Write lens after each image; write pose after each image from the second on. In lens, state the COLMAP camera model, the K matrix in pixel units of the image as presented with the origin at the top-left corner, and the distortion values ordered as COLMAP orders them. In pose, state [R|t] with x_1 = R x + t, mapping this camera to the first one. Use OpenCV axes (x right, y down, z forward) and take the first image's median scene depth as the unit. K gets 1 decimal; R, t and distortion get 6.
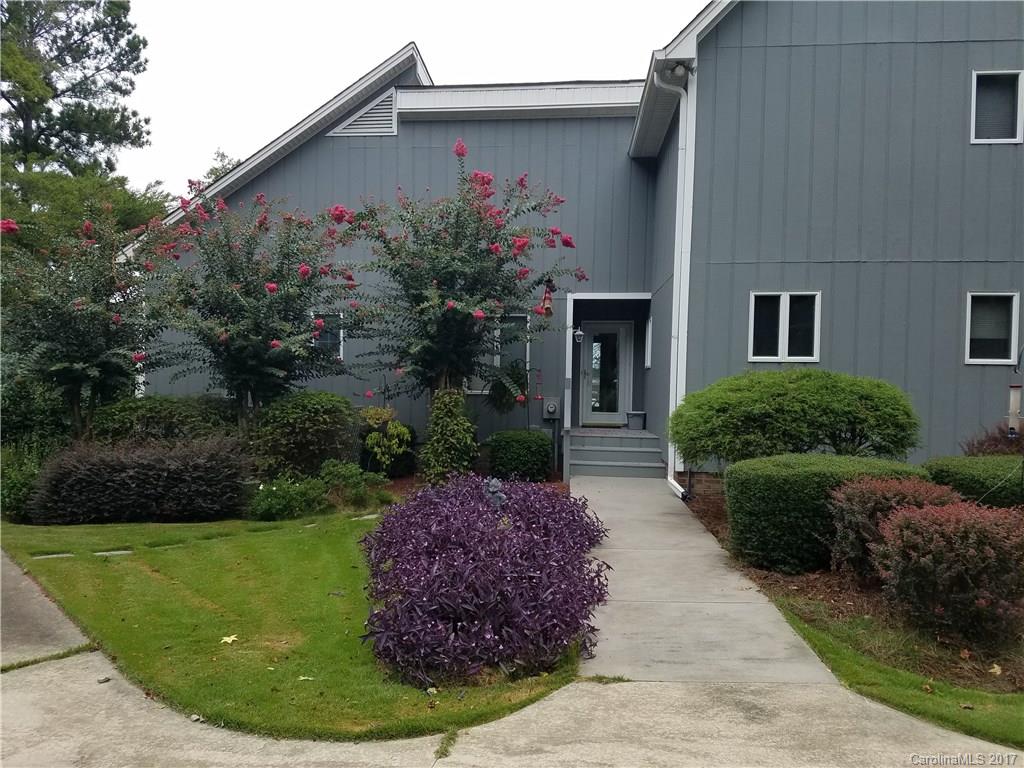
lens RADIAL K [[790.9, 0, 500.6], [0, 790.9, 403.0], [0, 0, 1]] dist [0.172017, -0.264222]
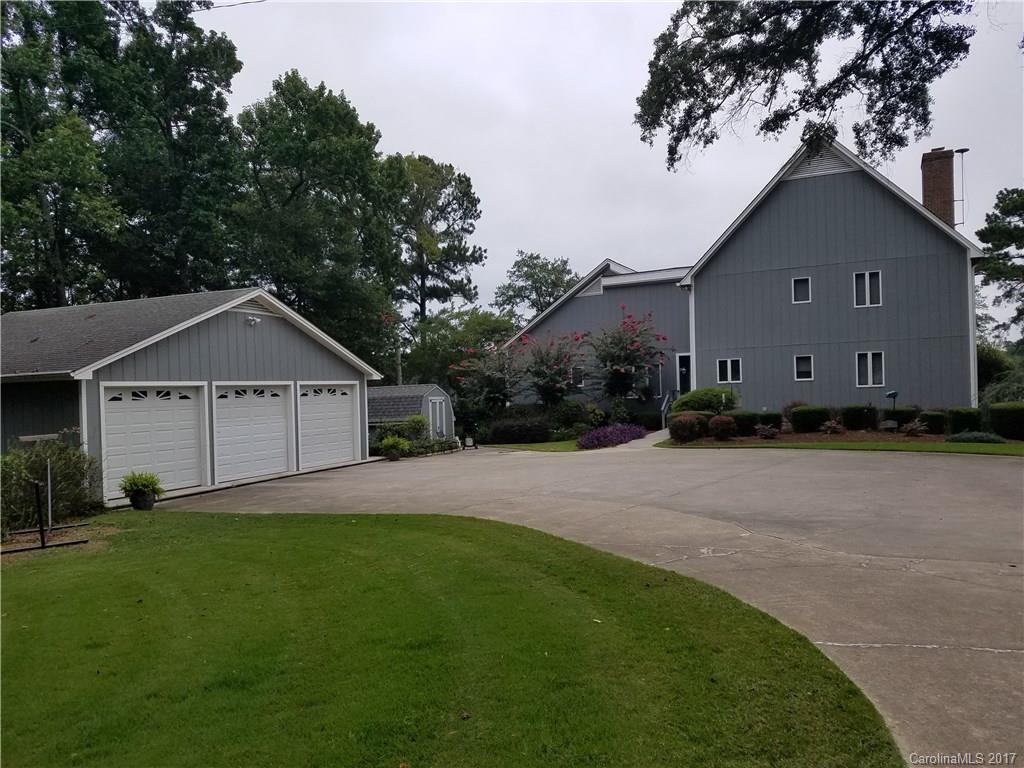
lens RADIAL K [[790.9, 0, 500.6], [0, 790.9, 403.0], [0, 0, 1]] dist [0.172017, -0.264222]
pose [[0.939590, -0.041480, -0.339781, 0.493353], [0.039126, 0.999139, -0.013779, 0.025059], [0.340060, -0.000348, 0.940404, -1.752957]]
